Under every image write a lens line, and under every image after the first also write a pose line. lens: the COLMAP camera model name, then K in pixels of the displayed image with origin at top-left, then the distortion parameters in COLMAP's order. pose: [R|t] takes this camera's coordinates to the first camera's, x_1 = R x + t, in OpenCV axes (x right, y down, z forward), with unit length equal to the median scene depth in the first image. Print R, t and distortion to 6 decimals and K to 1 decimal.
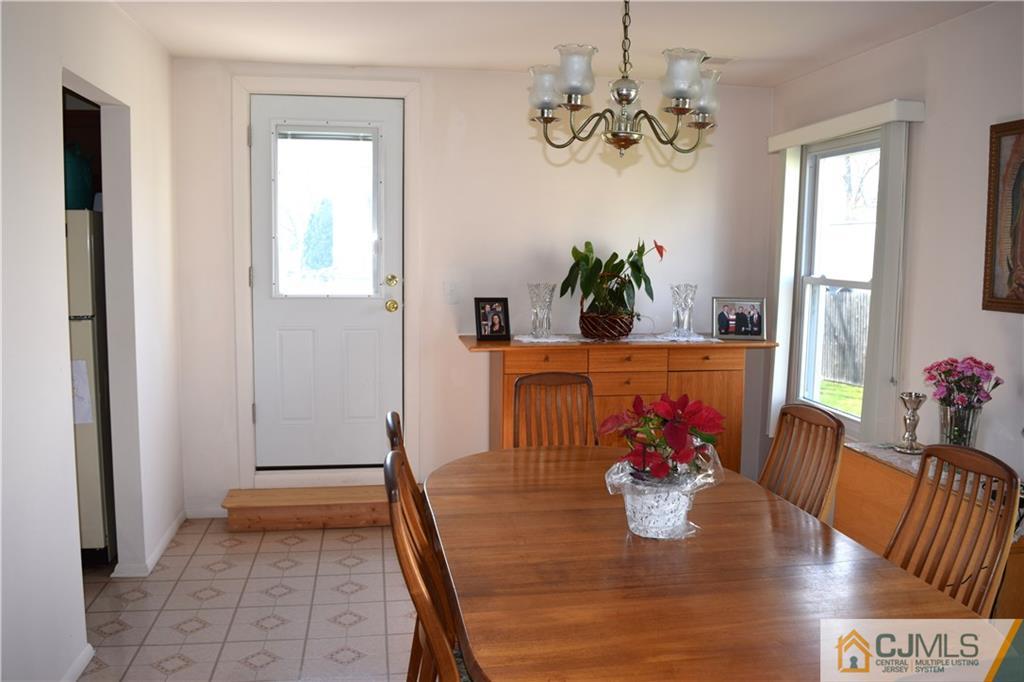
lens RADIAL K [[807.0, 0, 514.1], [0, 807.0, 343.1], [0, 0, 1]] dist [-0.095032, 0.018411]
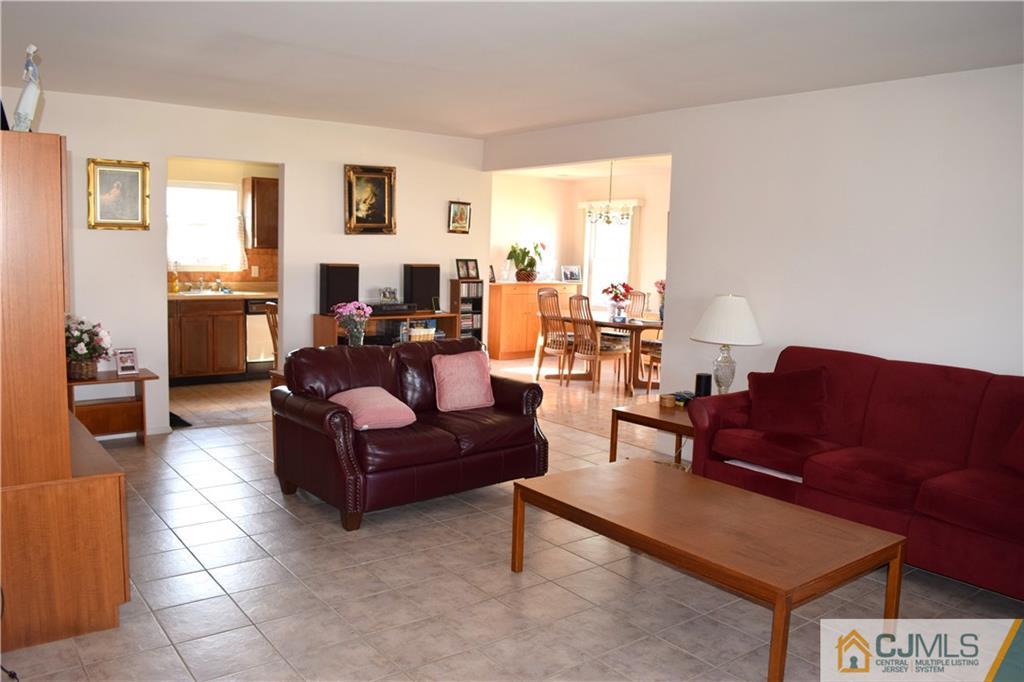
lens RADIAL K [[807.0, 0, 508.5], [0, 807.0, 336.7], [0, 0, 1]] dist [-0.095032, 0.018411]
pose [[0.898931, -0.037423, 0.436490, -1.036450], [0.034347, 0.999298, 0.014942, 0.125655], [-0.436743, 0.001560, 0.899585, -1.226089]]
